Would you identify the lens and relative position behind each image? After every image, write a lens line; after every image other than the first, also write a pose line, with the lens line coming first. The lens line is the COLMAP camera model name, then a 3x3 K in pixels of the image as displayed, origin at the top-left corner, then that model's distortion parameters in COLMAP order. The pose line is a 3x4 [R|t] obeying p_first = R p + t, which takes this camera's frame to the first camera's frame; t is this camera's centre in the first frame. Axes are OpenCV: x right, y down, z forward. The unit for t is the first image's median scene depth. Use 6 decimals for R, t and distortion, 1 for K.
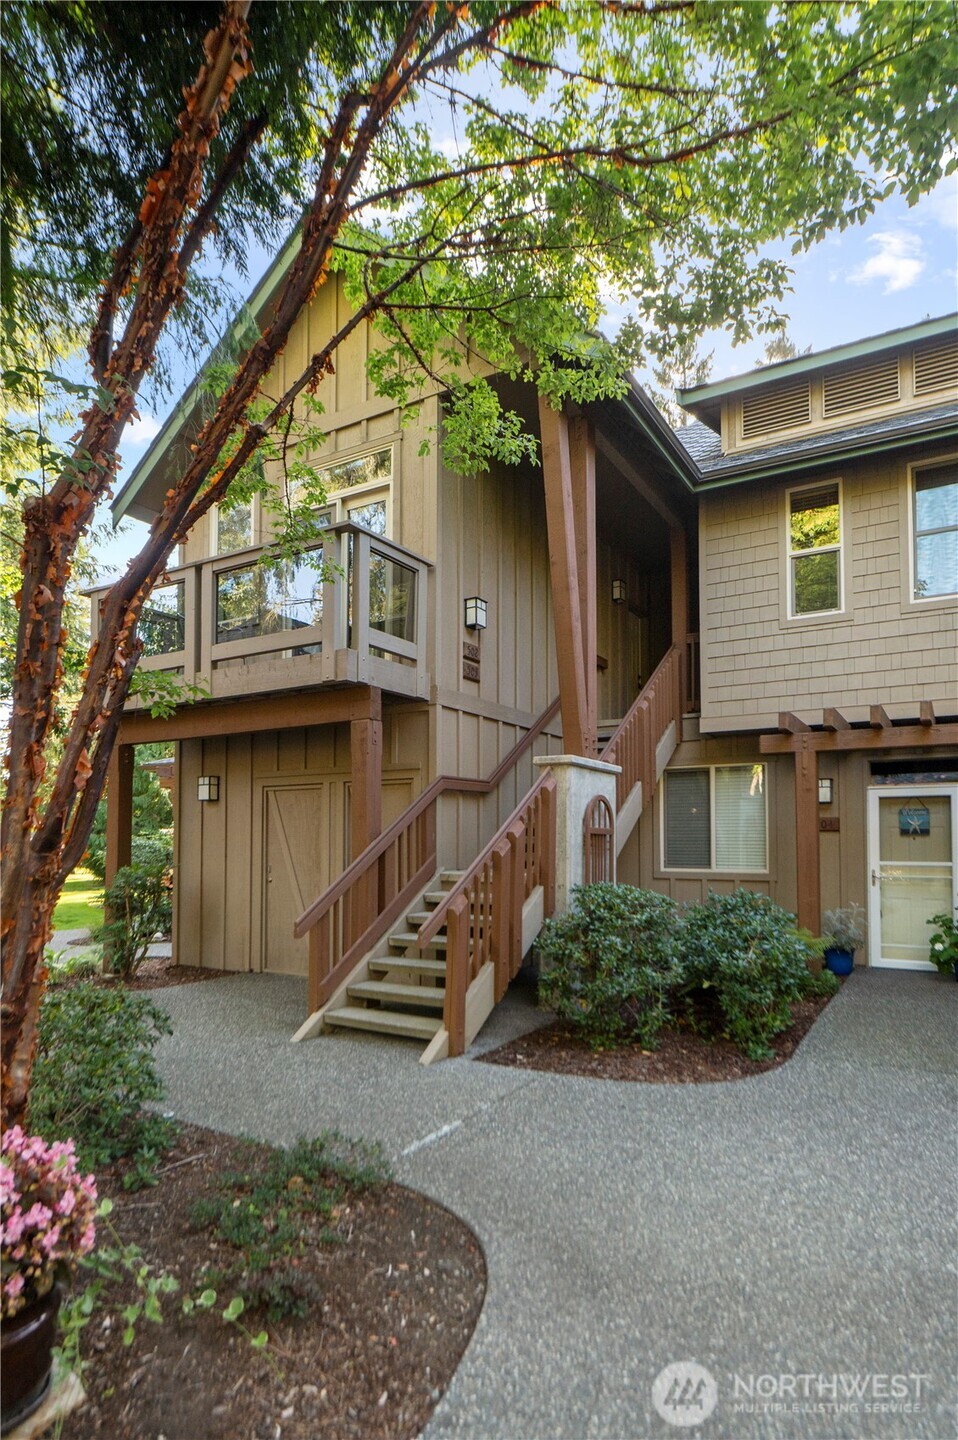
lens RADIAL K [[806.8, 0, 481.4], [0, 806.8, 805.0], [0, 0, 1]] dist [-0.002429, 0.000124]
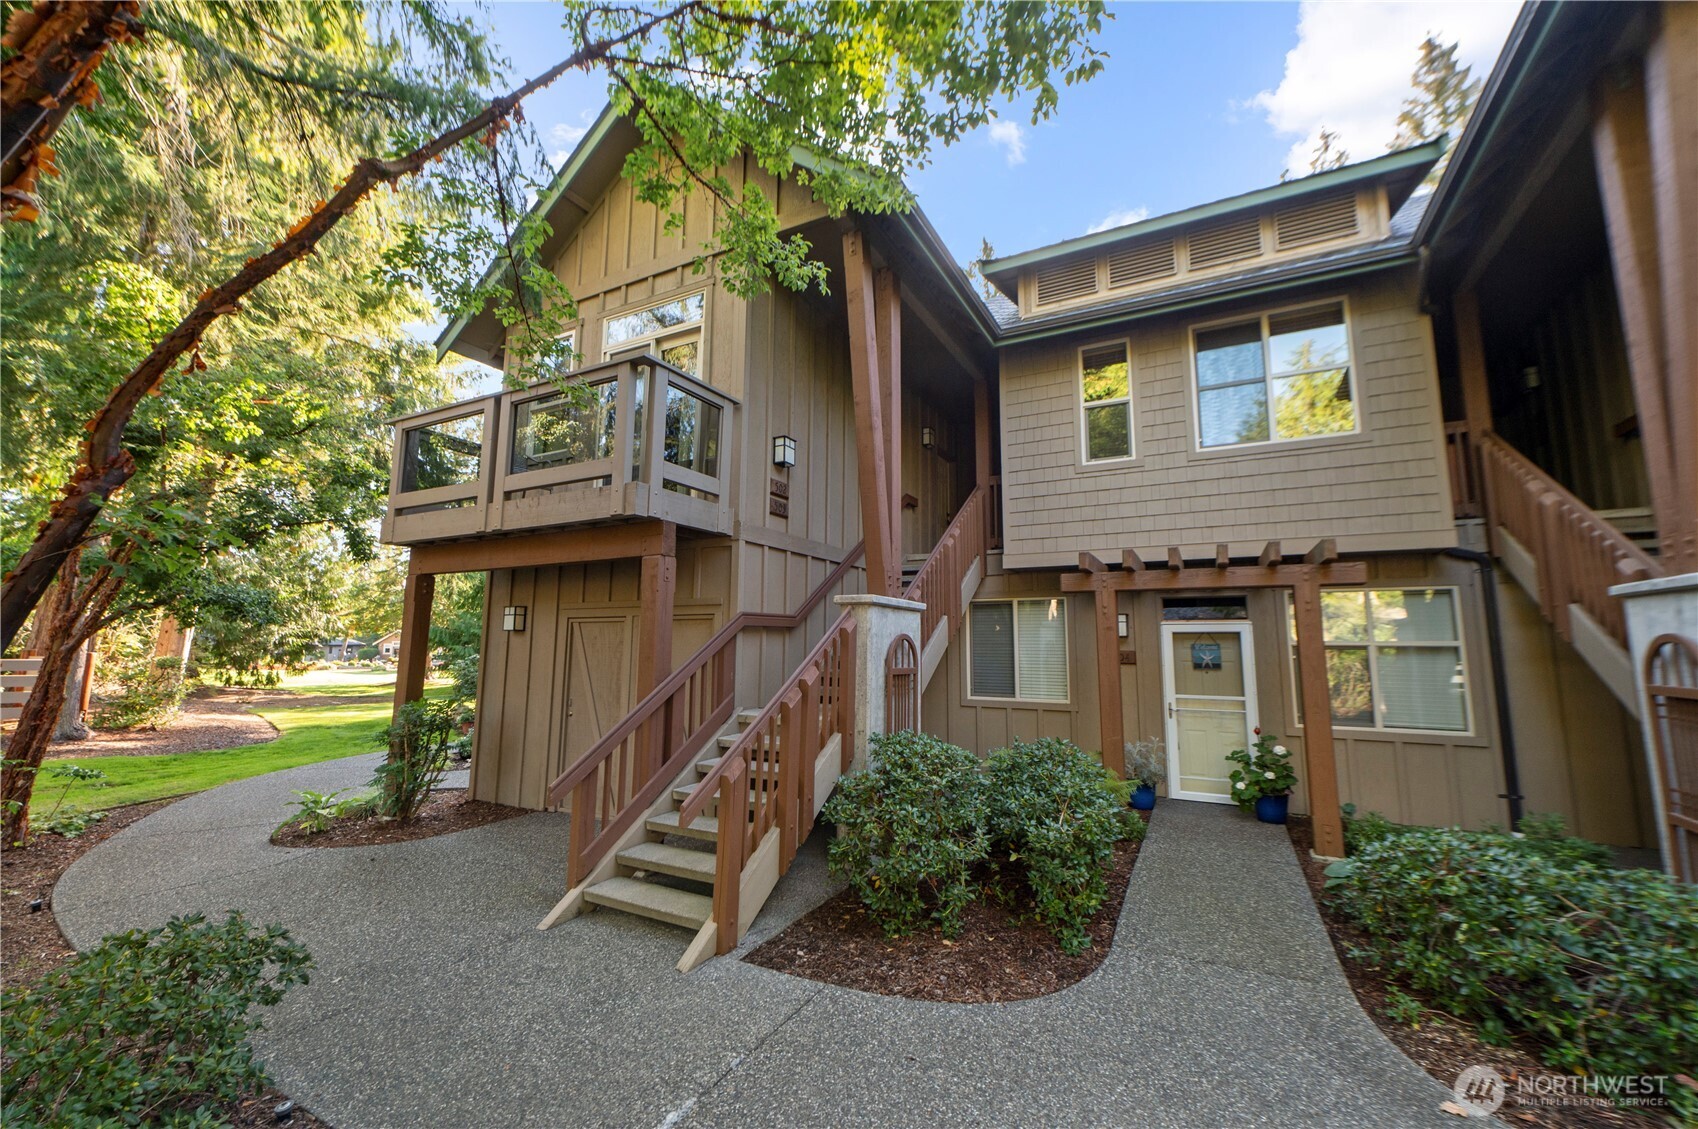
lens RADIAL K [[665.4, 0, 852.6], [0, 665.4, 539.8], [0, 0, 1]] dist [0.000310, 0.000077]
pose [[0.999027, 0.016817, 0.040759, 0.050042], [-0.012075, 0.993416, -0.113924, -0.033245], [-0.042406, 0.113321, 0.992653, 0.182607]]
